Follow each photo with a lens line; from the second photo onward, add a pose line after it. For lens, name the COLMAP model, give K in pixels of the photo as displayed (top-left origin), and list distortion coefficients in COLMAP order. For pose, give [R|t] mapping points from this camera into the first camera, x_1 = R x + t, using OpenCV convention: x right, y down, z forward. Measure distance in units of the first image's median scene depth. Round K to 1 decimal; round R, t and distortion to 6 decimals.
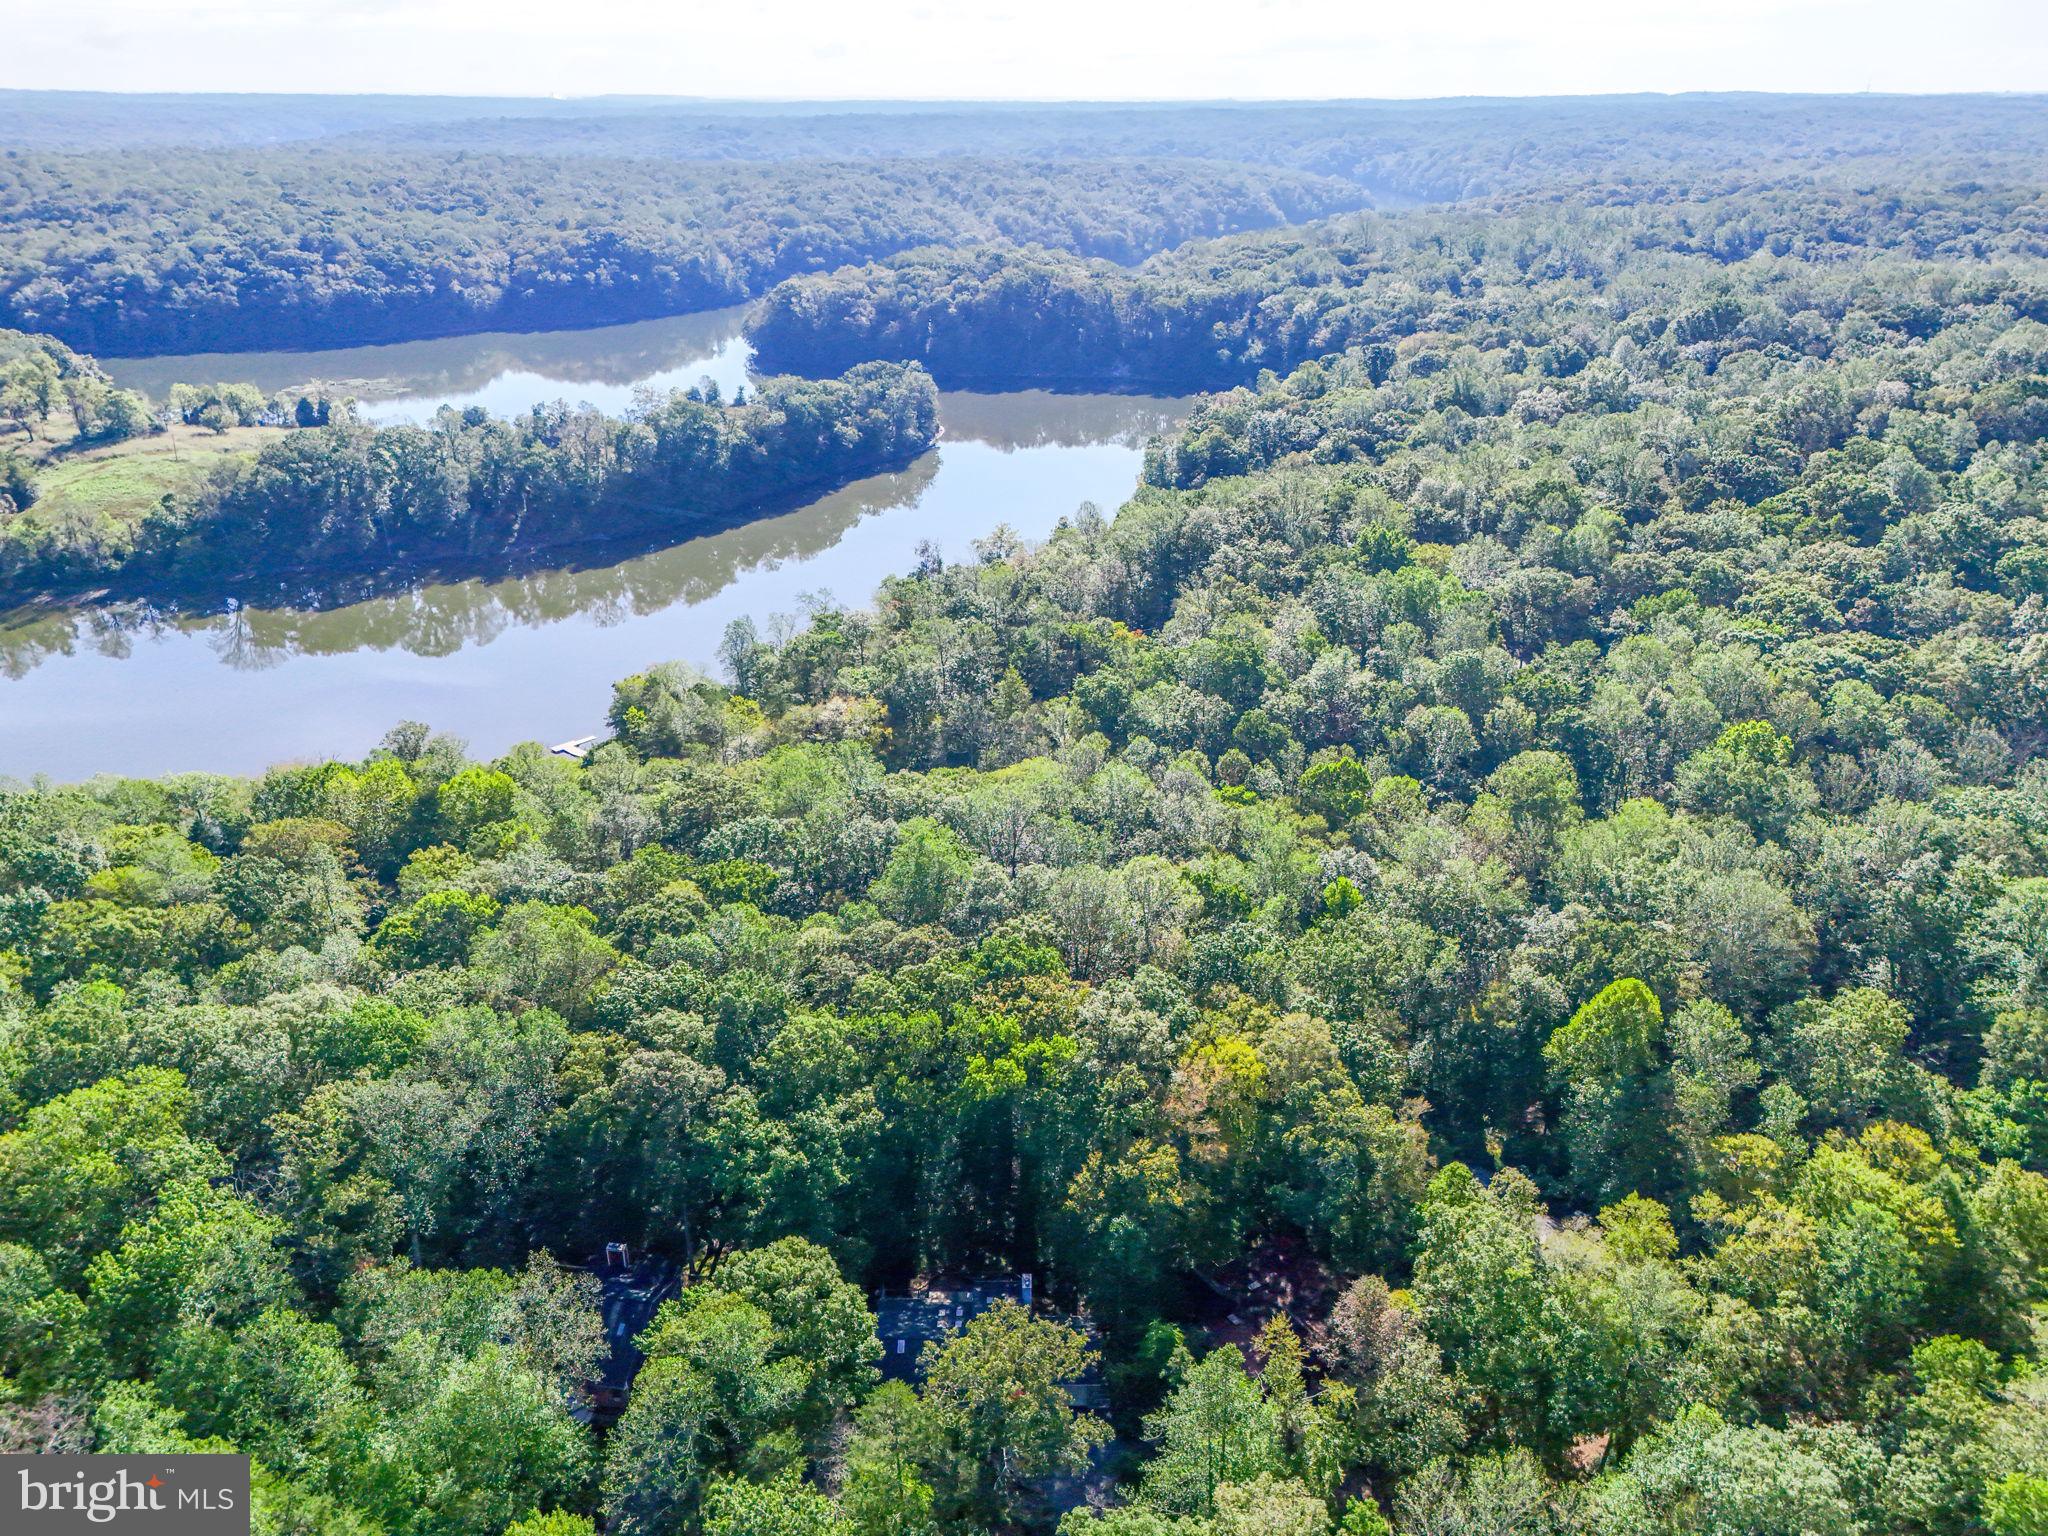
lens RADIAL K [[1500.2, 0, 1028.6], [0, 1500.2, 763.8], [0, 0, 1]] dist [0.062795, -0.045496]
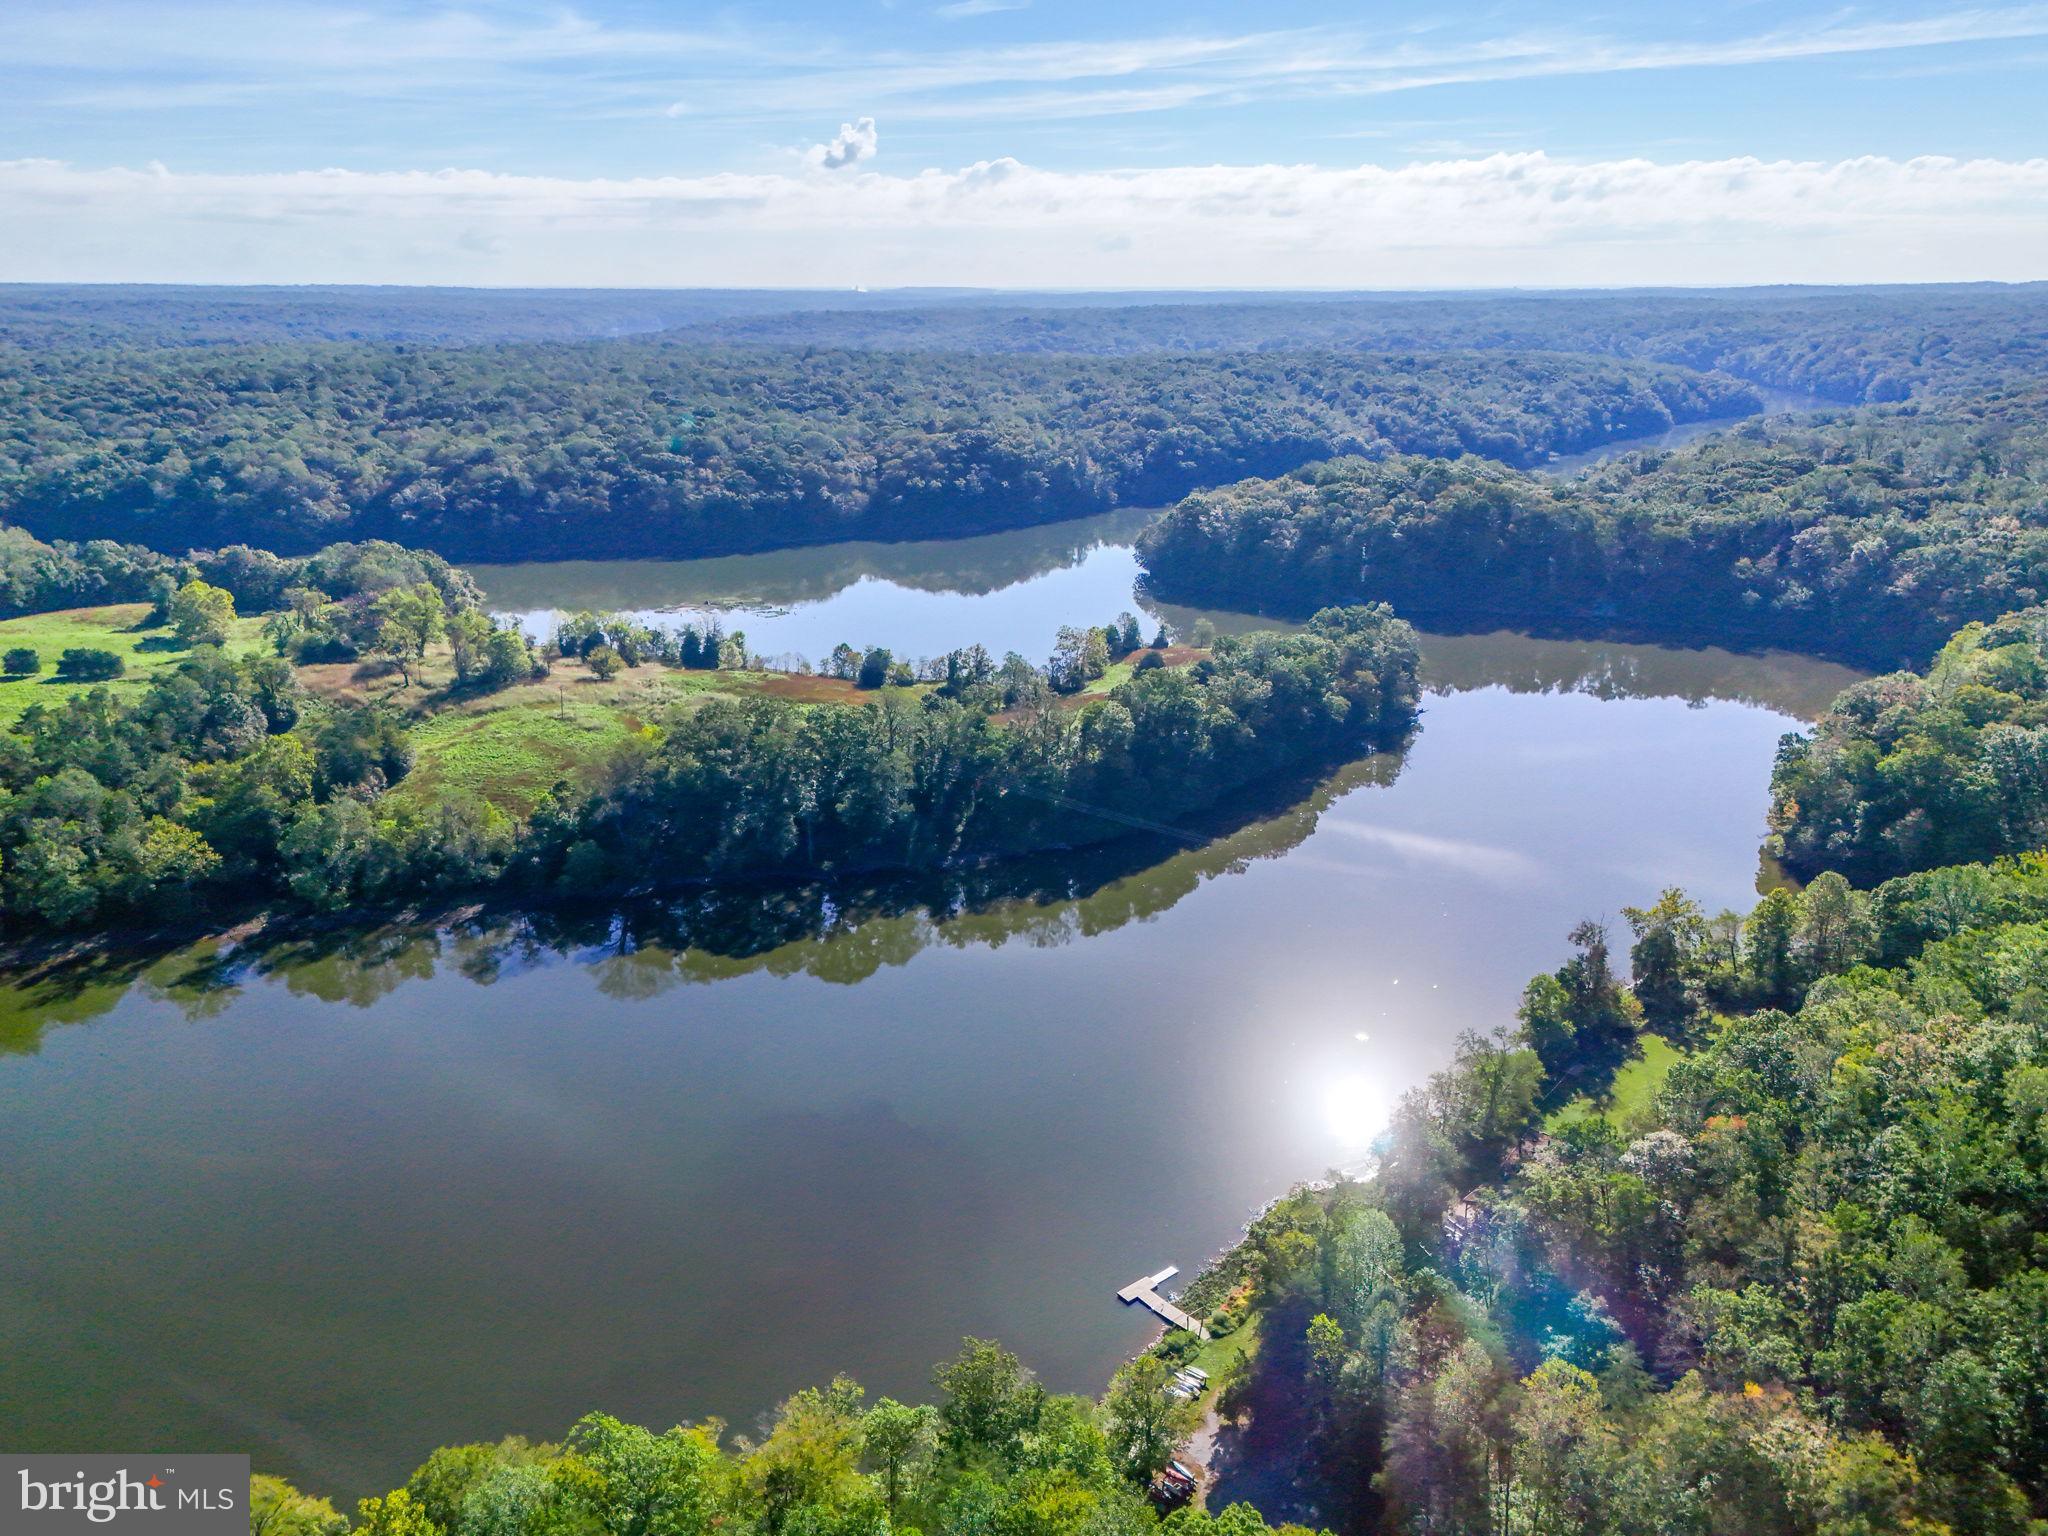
lens RADIAL K [[1500.2, 0, 1029.2], [0, 1500.2, 775.7], [0, 0, 1]] dist [0.062795, -0.045496]
pose [[0.985993, 0.051112, -0.158761, -0.162486], [-0.066972, 0.993105, -0.096214, -0.100902], [0.152749, 0.105499, 0.982618, 0.211881]]
